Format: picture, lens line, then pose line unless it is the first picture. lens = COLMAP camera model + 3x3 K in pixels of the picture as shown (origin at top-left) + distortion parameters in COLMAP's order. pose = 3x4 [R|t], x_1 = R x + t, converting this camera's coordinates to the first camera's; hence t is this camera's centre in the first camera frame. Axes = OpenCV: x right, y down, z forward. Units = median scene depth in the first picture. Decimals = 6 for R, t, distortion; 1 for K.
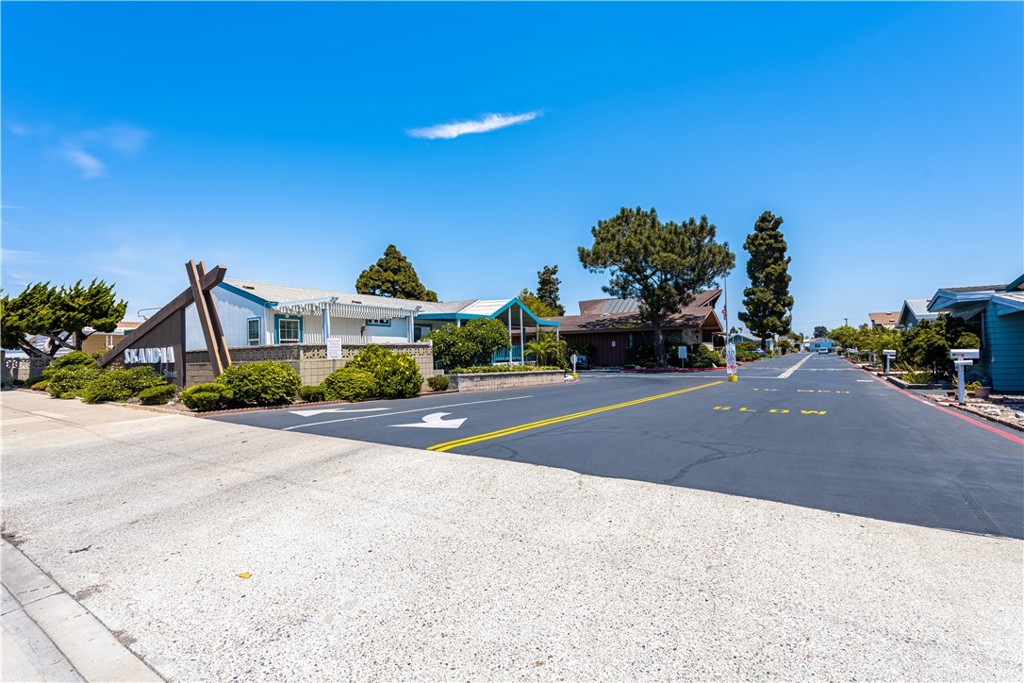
lens RADIAL K [[468.0, 0, 507.9], [0, 468.0, 343.7], [0, 0, 1]] dist [-0.003225, -0.000016]
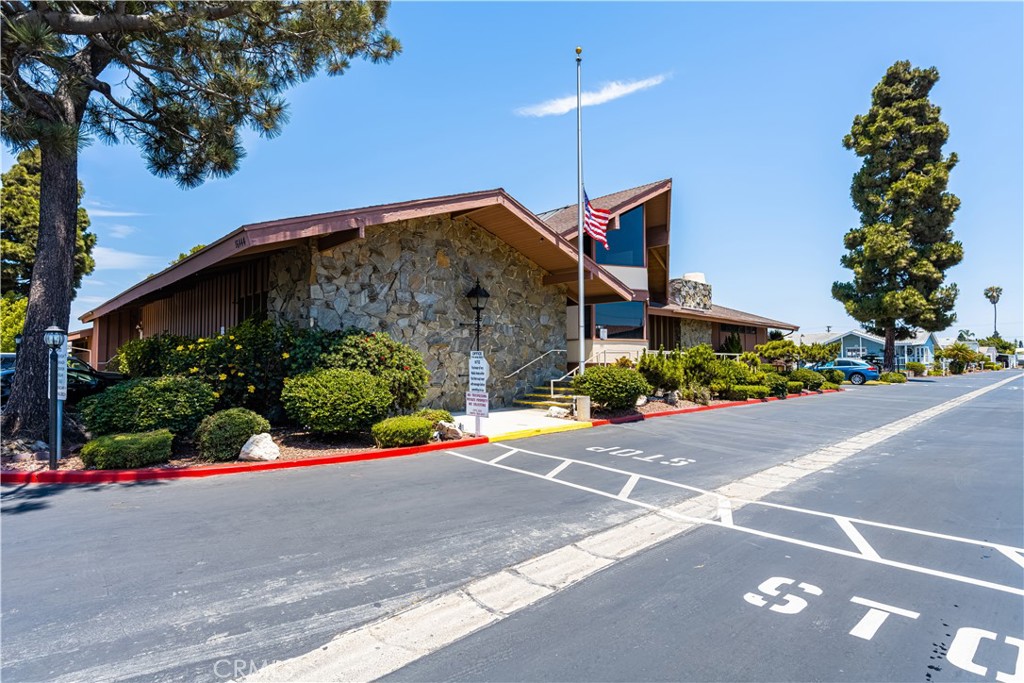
lens RADIAL K [[537.4, 0, 515.4], [0, 537.4, 346.4], [0, 0, 1]] dist [-0.002374, -0.000814]
pose [[0.977457, 0.013534, -0.210699, 0.300363], [-0.015443, 0.999853, -0.007419, 0.006150], [0.210567, 0.010505, 0.977523, 0.411612]]
